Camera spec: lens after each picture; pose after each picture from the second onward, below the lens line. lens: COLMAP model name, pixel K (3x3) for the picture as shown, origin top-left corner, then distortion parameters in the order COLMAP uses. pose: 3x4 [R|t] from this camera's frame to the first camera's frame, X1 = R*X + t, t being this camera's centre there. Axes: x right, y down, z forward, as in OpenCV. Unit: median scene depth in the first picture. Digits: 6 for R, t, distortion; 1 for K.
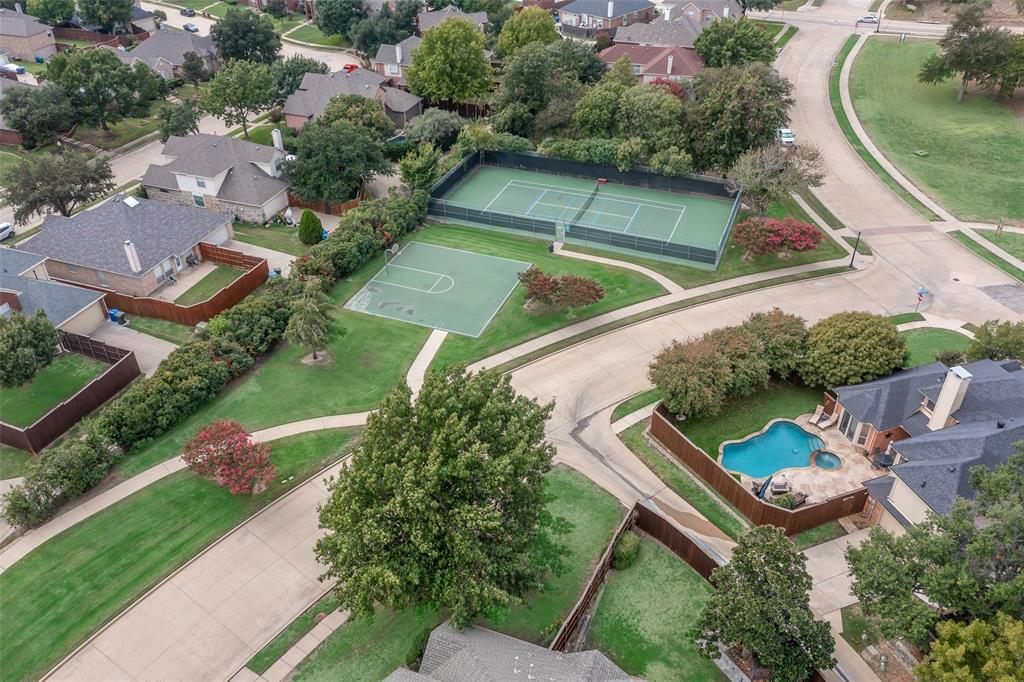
lens RADIAL K [[838.5, 0, 511.2], [0, 838.5, 341.3], [0, 0, 1]] dist [-0.021710, 0.016866]
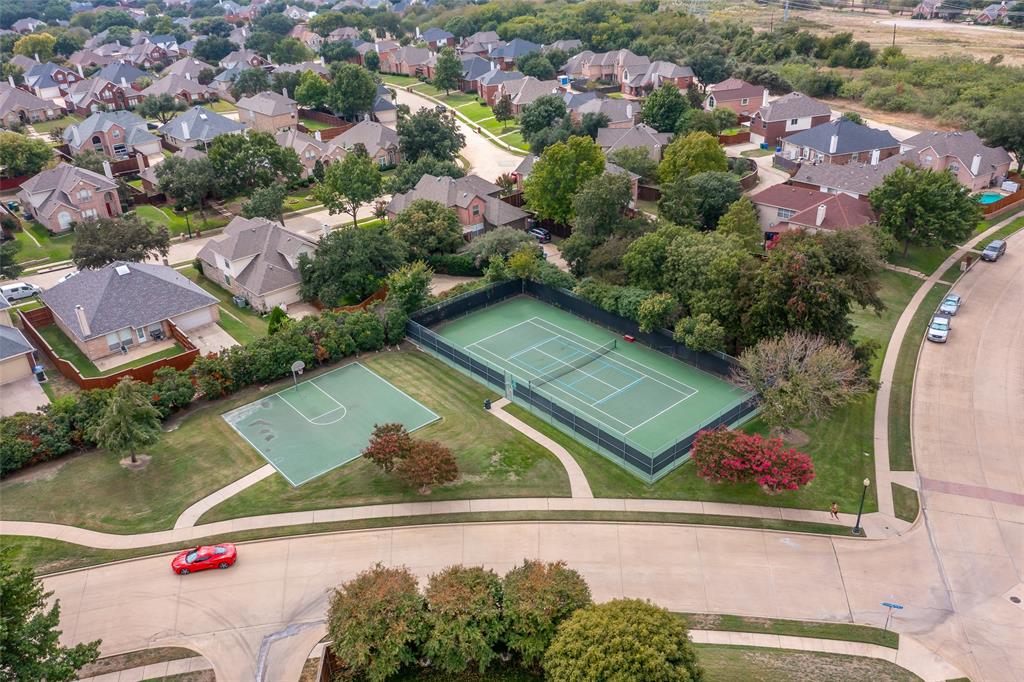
lens RADIAL K [[838.5, 0, 512.1], [0, 838.5, 340.0], [0, 0, 1]] dist [-0.021710, 0.016866]
pose [[0.883497, 0.195830, -0.425540, 0.392078], [-0.245539, 0.967227, -0.064671, -0.118681], [0.398929, 0.161624, 0.902626, 0.230839]]
